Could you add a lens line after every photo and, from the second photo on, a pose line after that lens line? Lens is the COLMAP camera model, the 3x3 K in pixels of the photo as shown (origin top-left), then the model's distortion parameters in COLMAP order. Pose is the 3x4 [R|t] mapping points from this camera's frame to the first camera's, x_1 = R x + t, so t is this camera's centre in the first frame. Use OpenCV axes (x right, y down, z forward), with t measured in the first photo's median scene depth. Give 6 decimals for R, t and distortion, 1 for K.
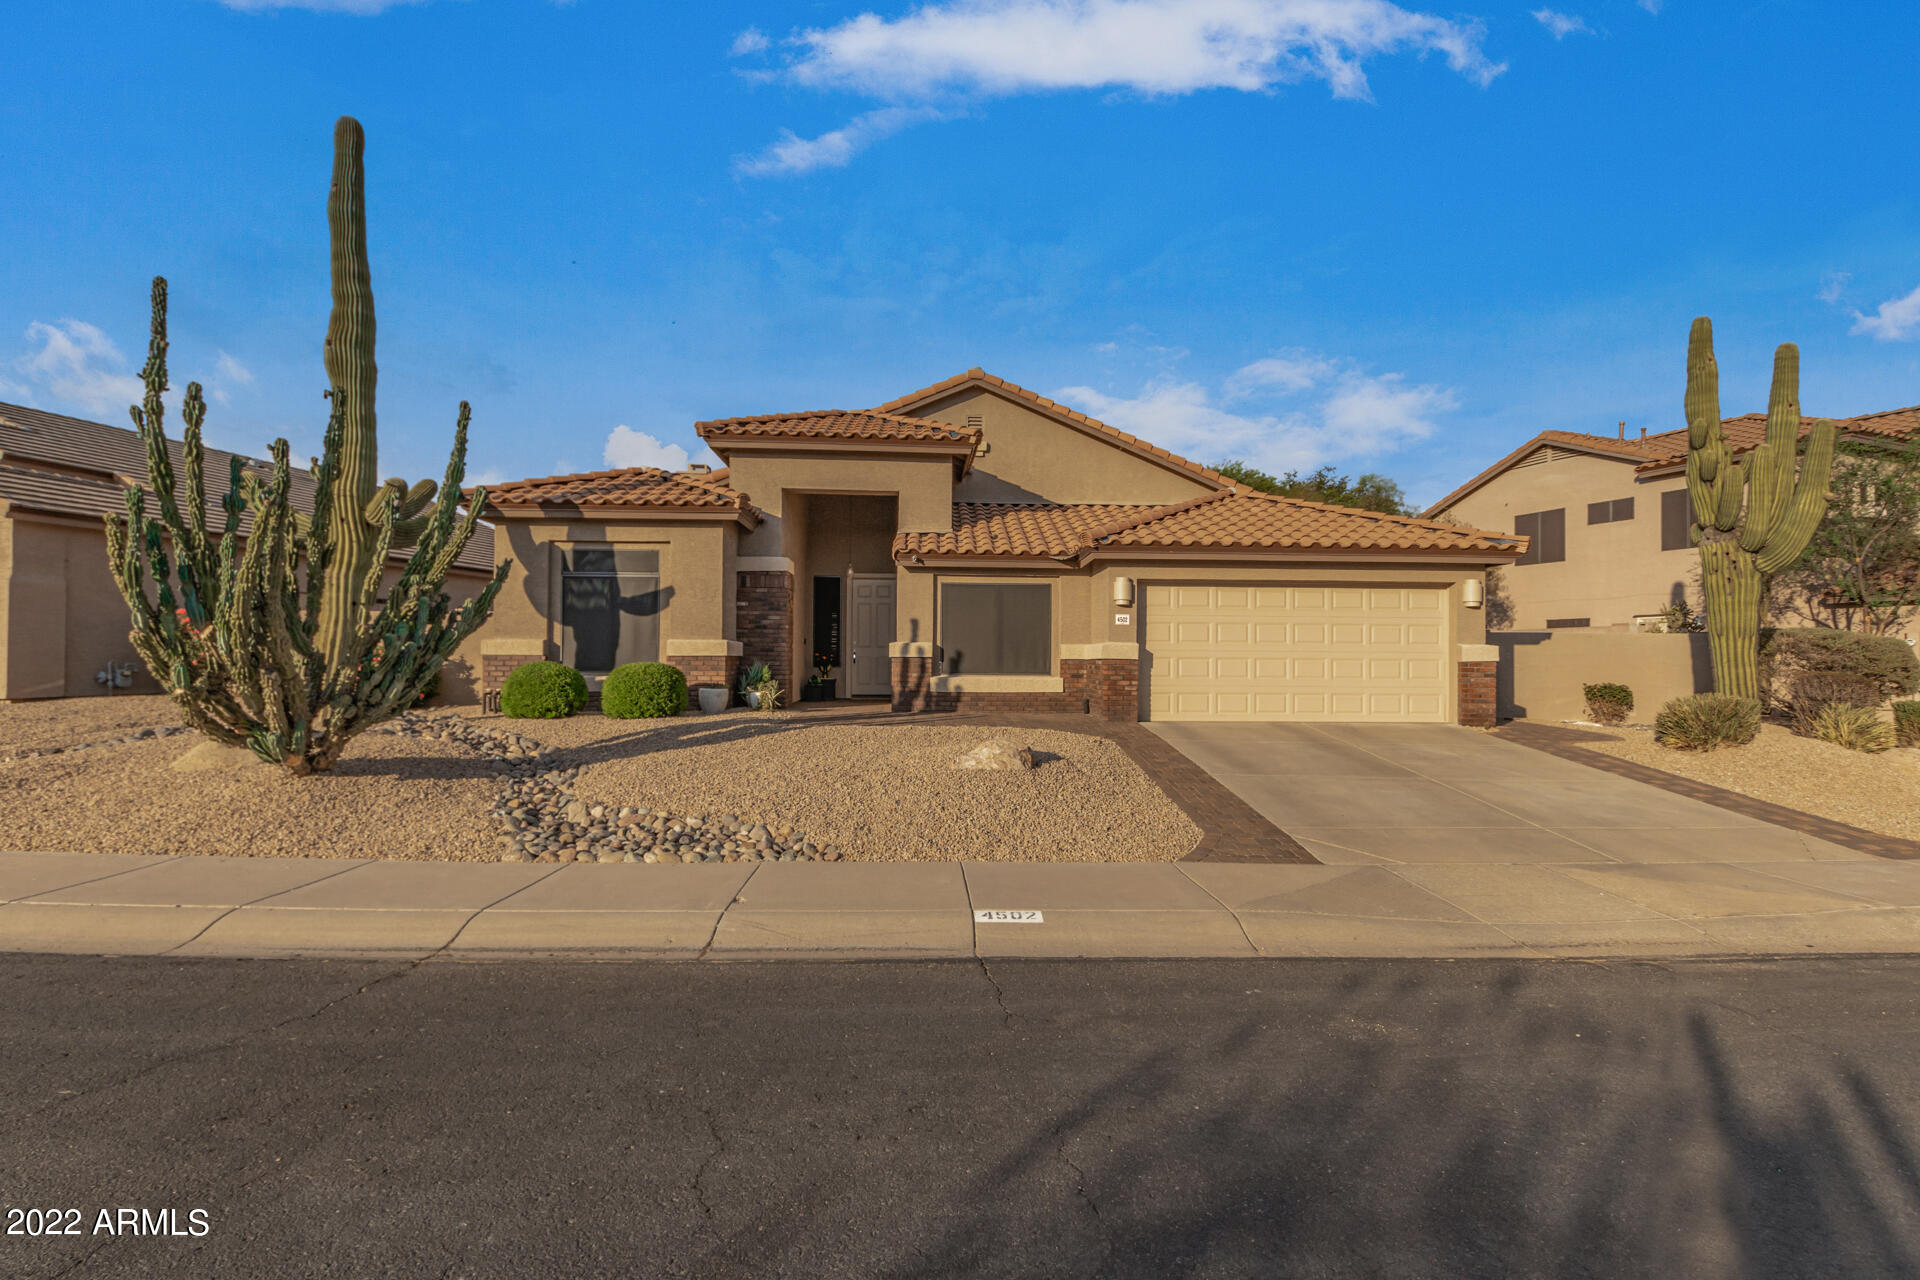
lens RADIAL K [[884.5, 0, 945.4], [0, 884.5, 644.3], [0, 0, 1]] dist [-0.004842, 0.000419]
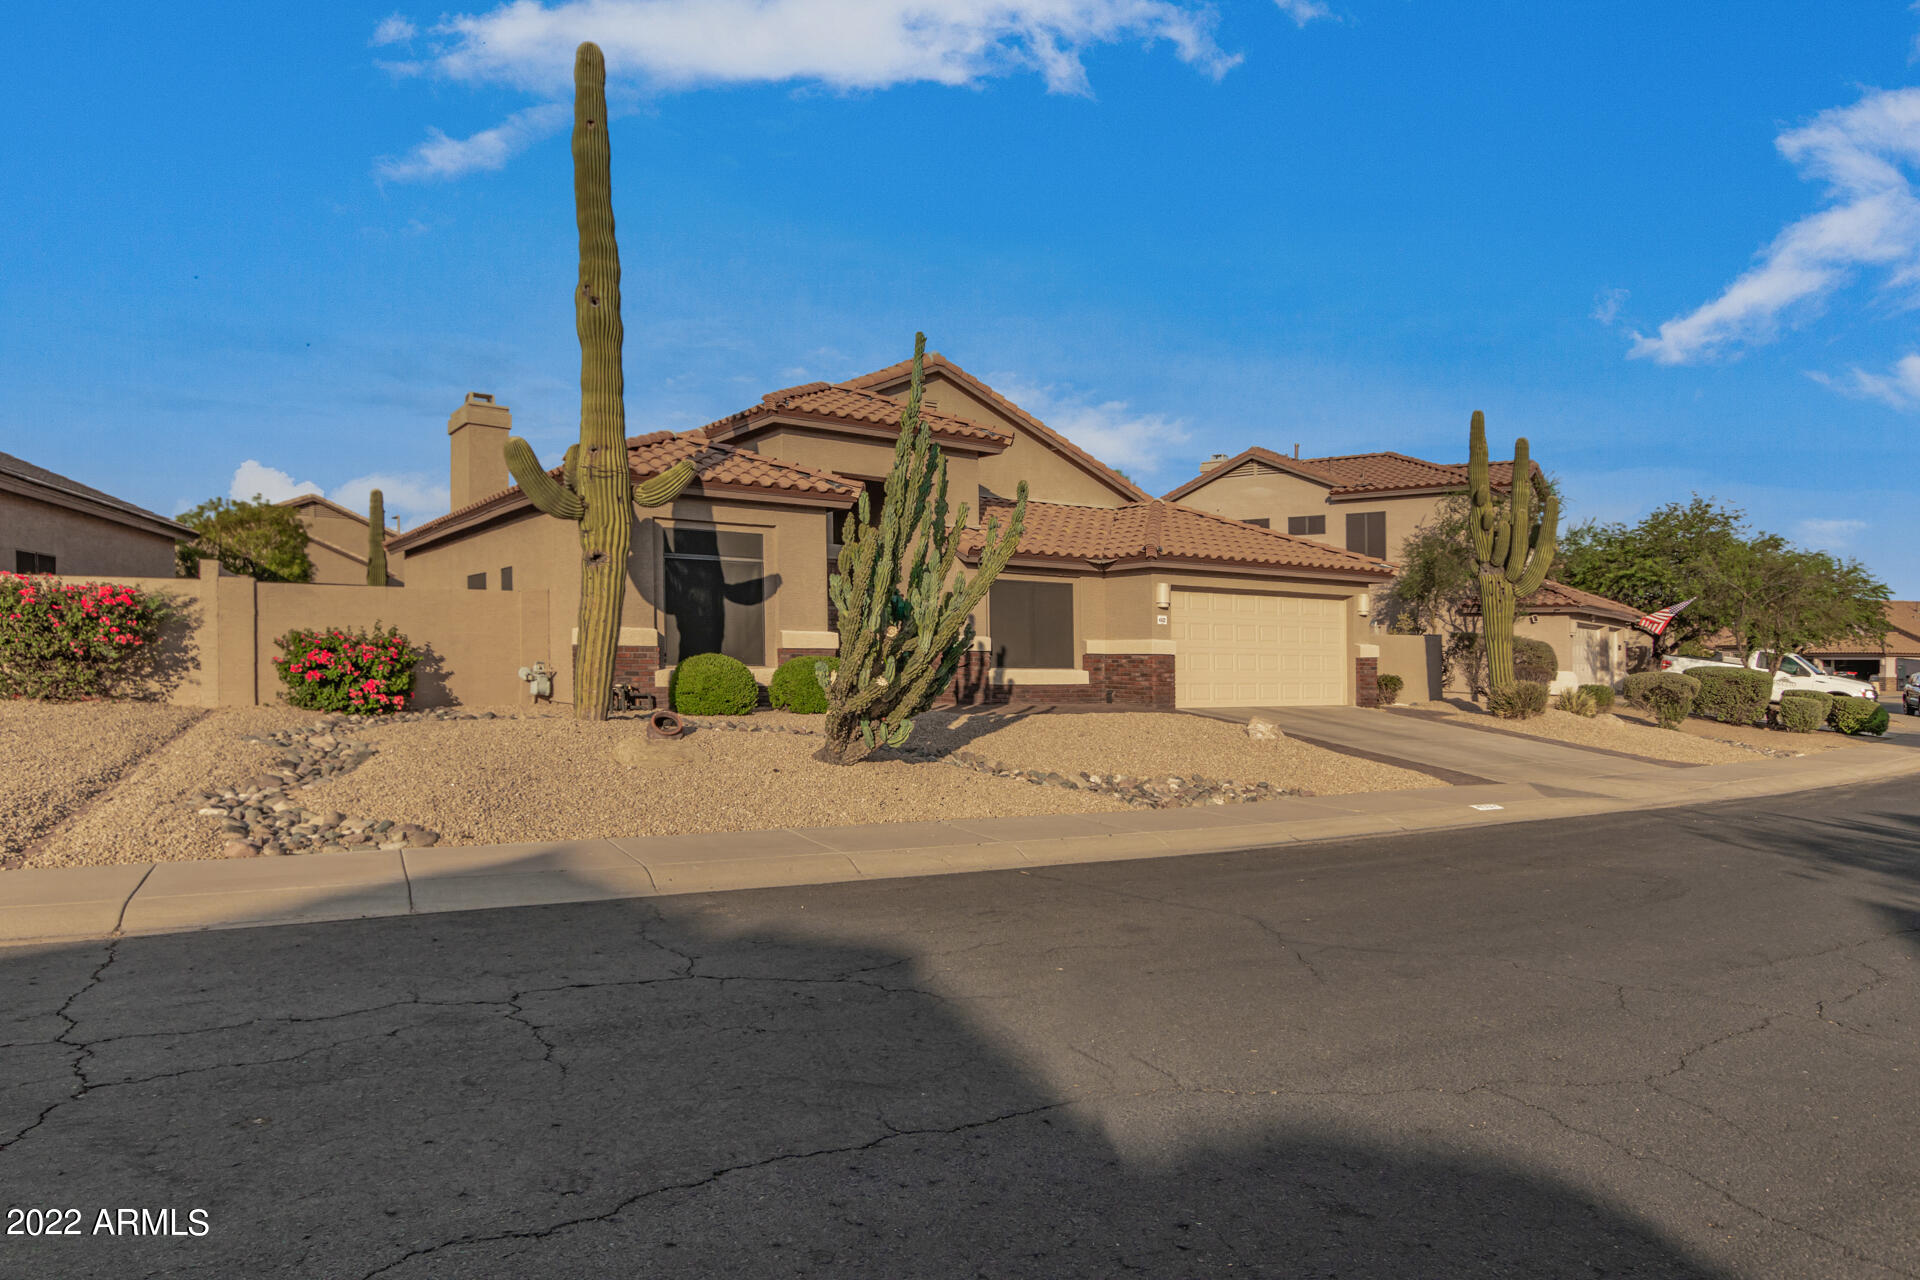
lens RADIAL K [[1211.5, 0, 966.1], [0, 1211.5, 644.7], [0, 0, 1]] dist [0.005440, 0.000301]
pose [[0.844832, 0.008315, 0.534966, -0.797338], [-0.017853, 0.999761, 0.012654, -0.010573], [-0.534733, -0.020241, 0.844779, -0.181005]]
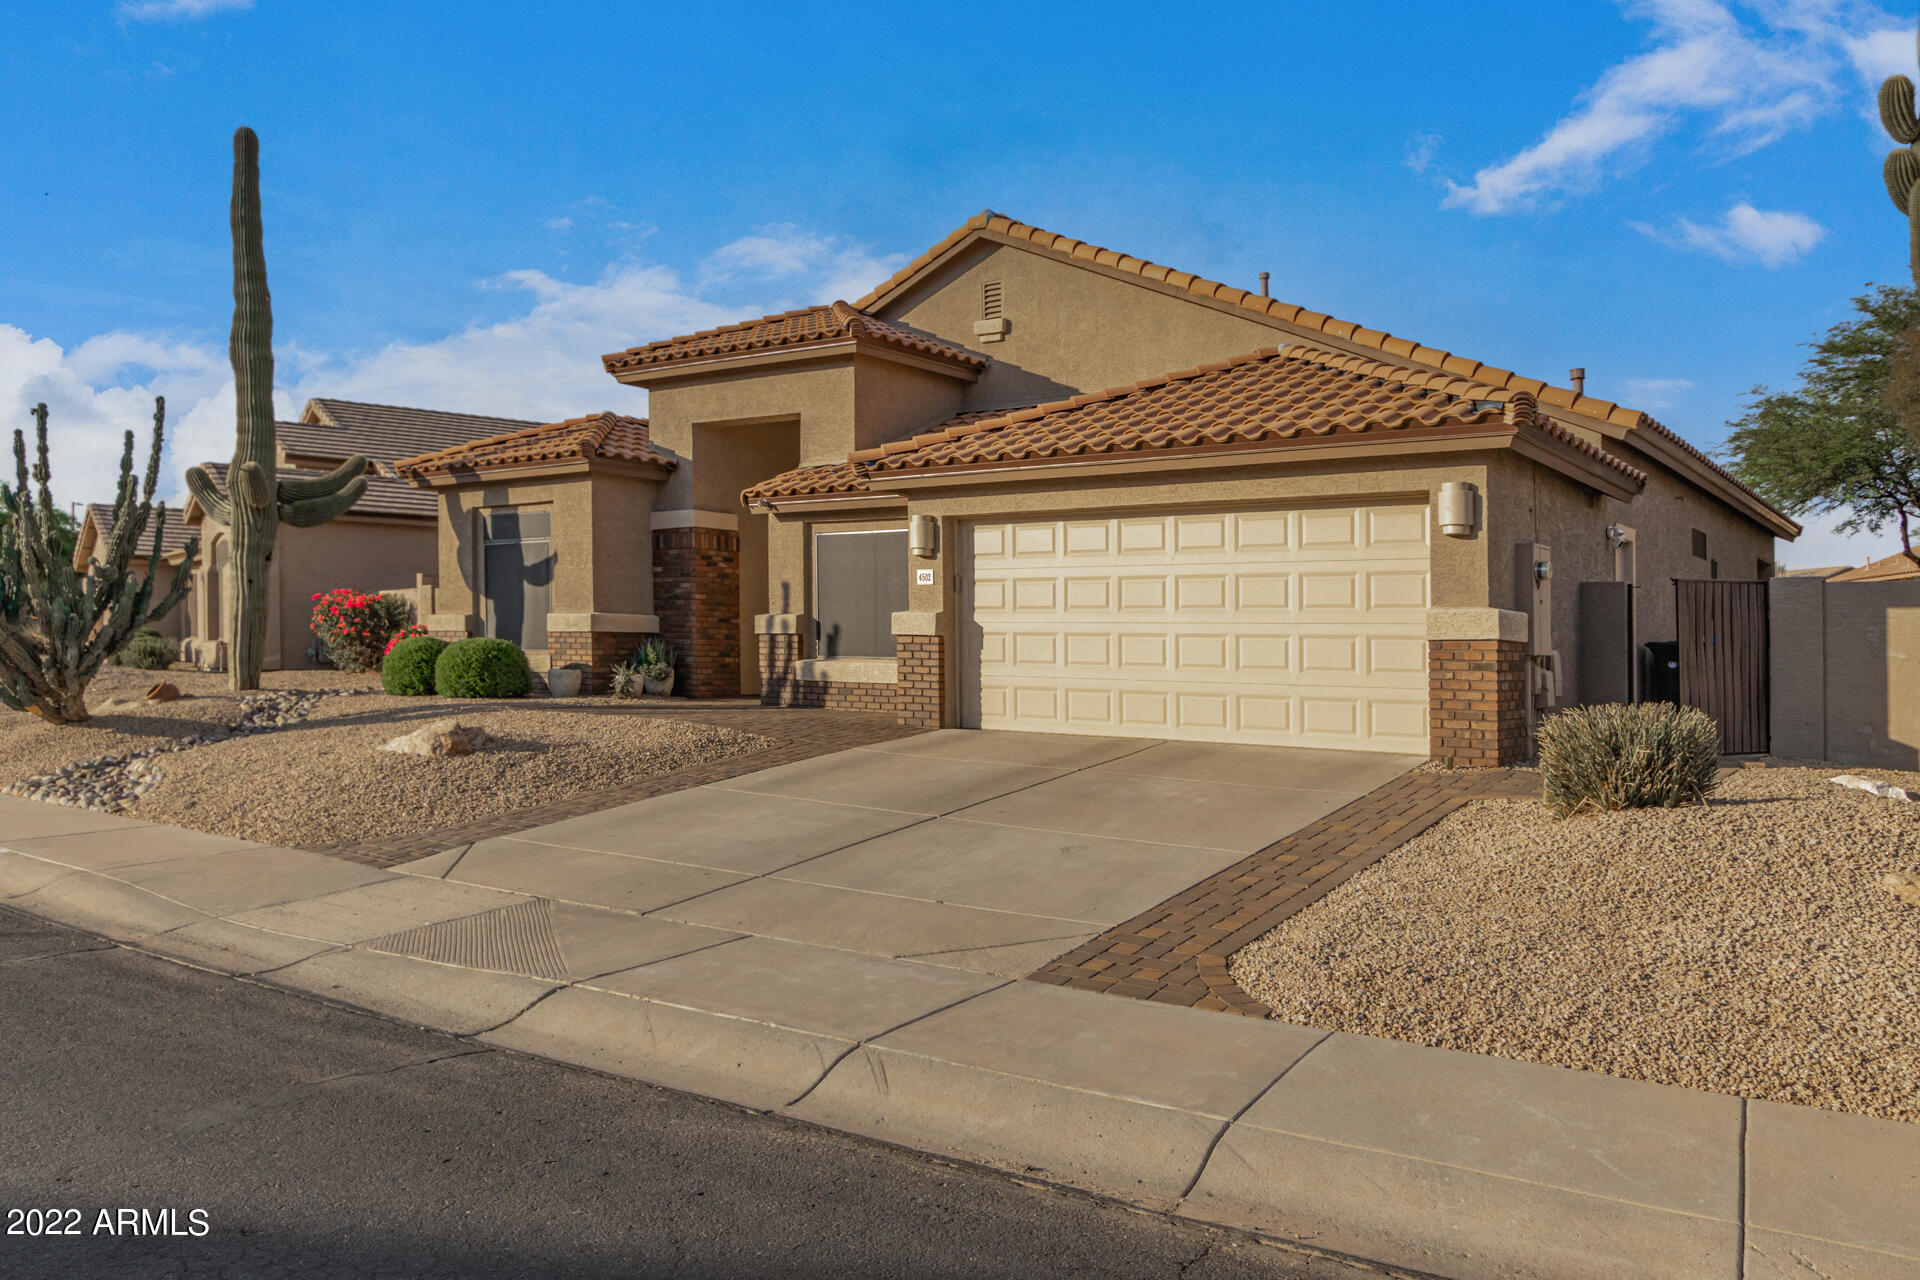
lens RADIAL K [[1405.3, 0, 946.5], [0, 1405.3, 647.4], [0, 0, 1]] dist [0.002322, -0.014207]
pose [[0.784923, 0.006341, -0.619561, 0.822791], [0.004713, 0.999858, 0.016203, 0.007717], [0.619576, -0.015638, 0.784781, 0.142677]]
